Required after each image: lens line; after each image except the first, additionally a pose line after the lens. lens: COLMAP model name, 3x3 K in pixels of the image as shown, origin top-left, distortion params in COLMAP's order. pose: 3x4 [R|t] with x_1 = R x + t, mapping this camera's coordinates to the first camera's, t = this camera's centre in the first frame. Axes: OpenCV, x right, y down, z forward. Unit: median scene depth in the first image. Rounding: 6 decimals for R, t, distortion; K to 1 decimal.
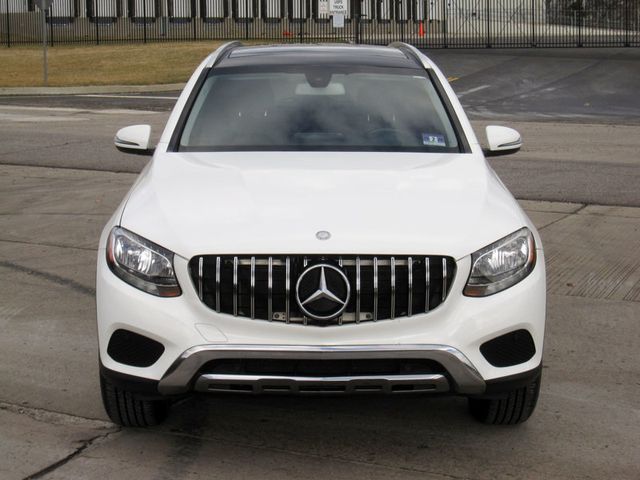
lens RADIAL K [[1290.2, 0, 320.5], [0, 1290.2, 239.8], [0, 0, 1]] dist [-0.199018, 0.090440]
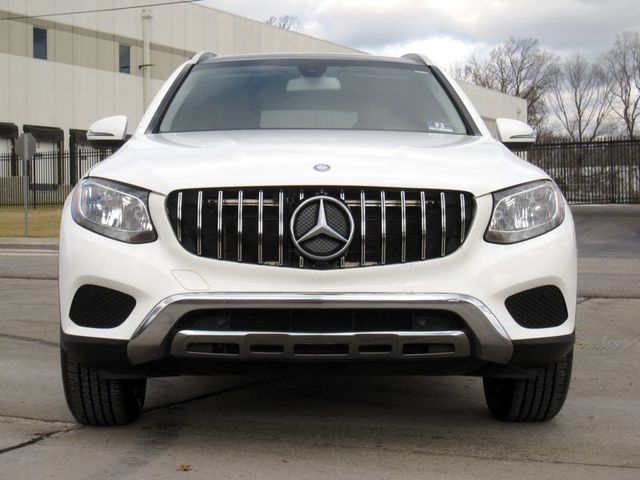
lens RADIAL K [[1290.2, 0, 320.5], [0, 1290.2, 239.8], [0, 0, 1]] dist [-0.199018, 0.090440]
pose [[0.999911, -0.000528, 0.013353, -0.010428], [0.002456, 0.989464, -0.144758, 0.168435], [-0.013136, 0.144778, 0.989377, 0.150405]]
